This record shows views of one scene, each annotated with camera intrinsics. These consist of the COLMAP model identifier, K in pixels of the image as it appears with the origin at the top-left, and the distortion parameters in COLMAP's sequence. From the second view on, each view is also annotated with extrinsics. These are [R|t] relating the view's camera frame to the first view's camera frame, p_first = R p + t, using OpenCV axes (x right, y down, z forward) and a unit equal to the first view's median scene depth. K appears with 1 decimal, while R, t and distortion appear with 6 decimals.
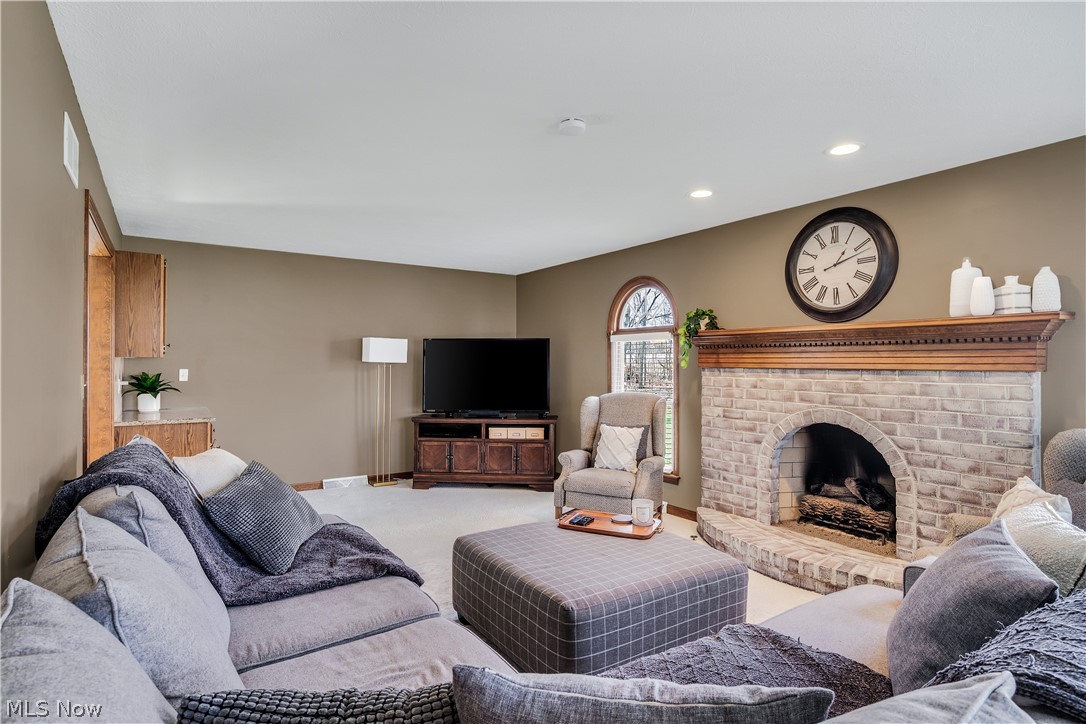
lens RADIAL K [[574.3, 0, 541.5], [0, 574.3, 360.0], [0, 0, 1]] dist [0.007683, 0.001730]
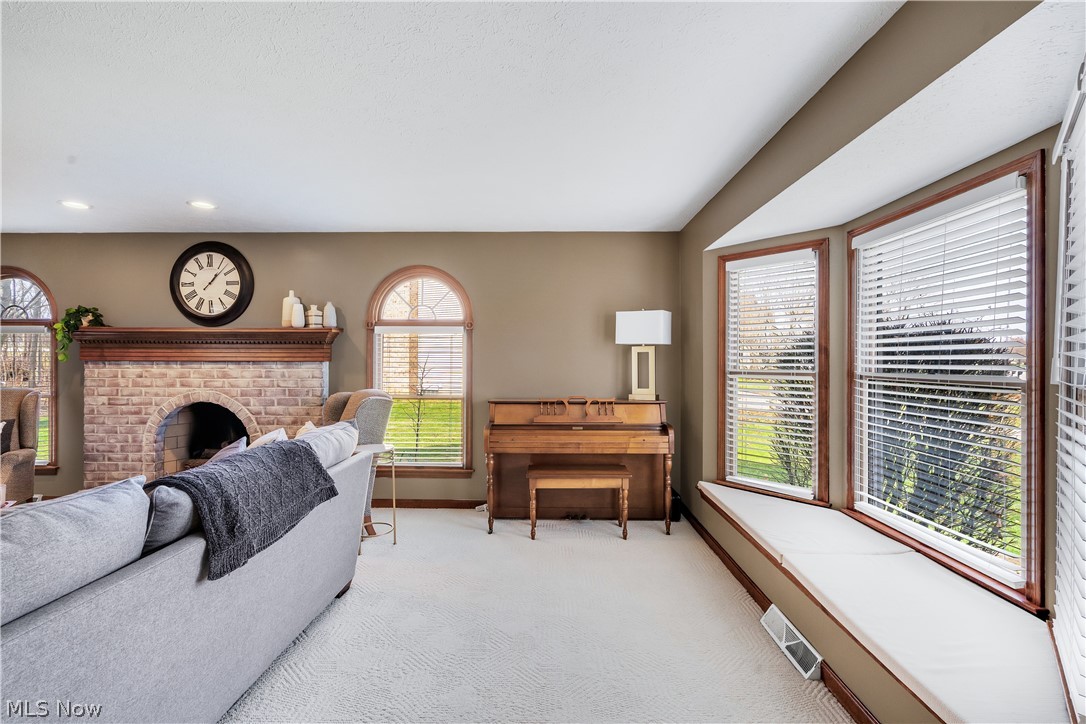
lens RADIAL K [[497.5, 0, 547.1], [0, 497.5, 357.0], [0, 0, 1]] dist [-0.002749, 0.001463]
pose [[0.567721, 0.001054, 0.823220, 0.003677], [-0.004315, 0.999989, 0.001696, 0.000920], [-0.823210, -0.004515, 0.567720, -0.291511]]
